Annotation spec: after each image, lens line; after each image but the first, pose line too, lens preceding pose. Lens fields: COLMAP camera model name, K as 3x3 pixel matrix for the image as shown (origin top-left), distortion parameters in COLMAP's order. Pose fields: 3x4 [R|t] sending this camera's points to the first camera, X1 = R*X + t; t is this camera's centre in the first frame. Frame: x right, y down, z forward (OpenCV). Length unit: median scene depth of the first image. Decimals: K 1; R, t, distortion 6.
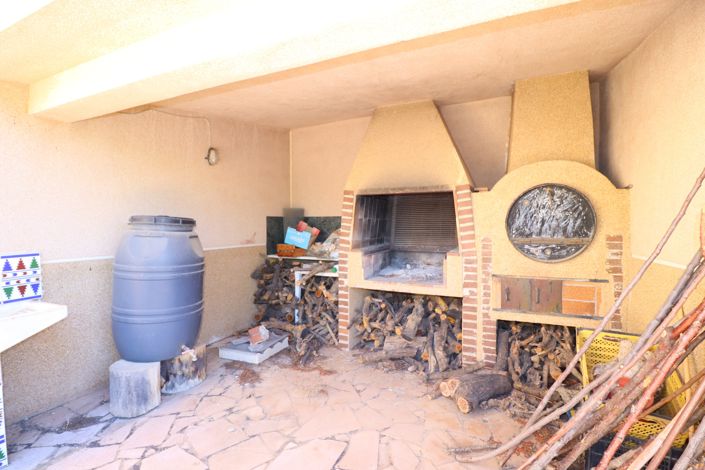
lens RADIAL K [[325.7, 0, 358.5], [0, 325.7, 233.5], [0, 0, 1]] dist [-0.009207, -0.007087]
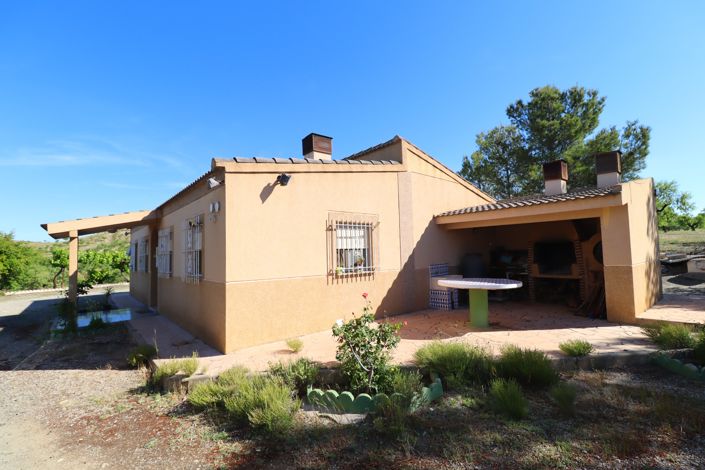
lens RADIAL K [[325.7, 0, 353.8], [0, 325.7, 230.9], [0, 0, 1]] dist [-0.009207, -0.007087]
pose [[0.898511, -0.053602, -0.435665, -0.168706], [0.016762, 0.995982, -0.087969, -0.003698], [0.438630, 0.071738, 0.895800, -2.083535]]
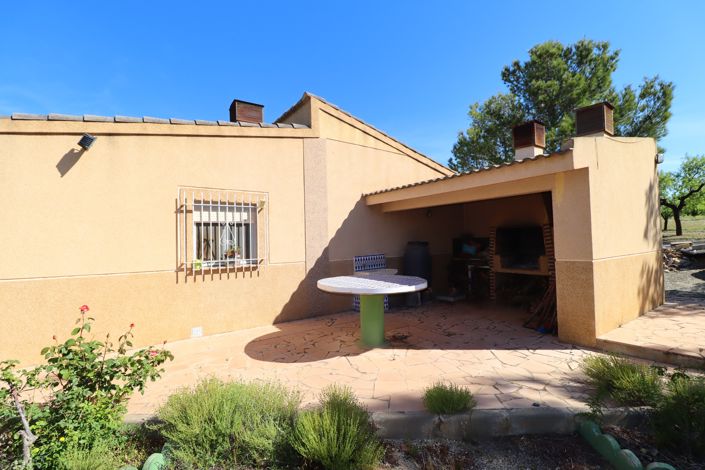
lens RADIAL K [[325.7, 0, 355.5], [0, 325.7, 229.8], [0, 0, 1]] dist [-0.009207, -0.007087]
pose [[0.860952, -0.041994, -0.506951, 0.275930], [0.015725, 0.998307, -0.055991, -0.004046], [0.508444, 0.040234, 0.860155, -1.288716]]
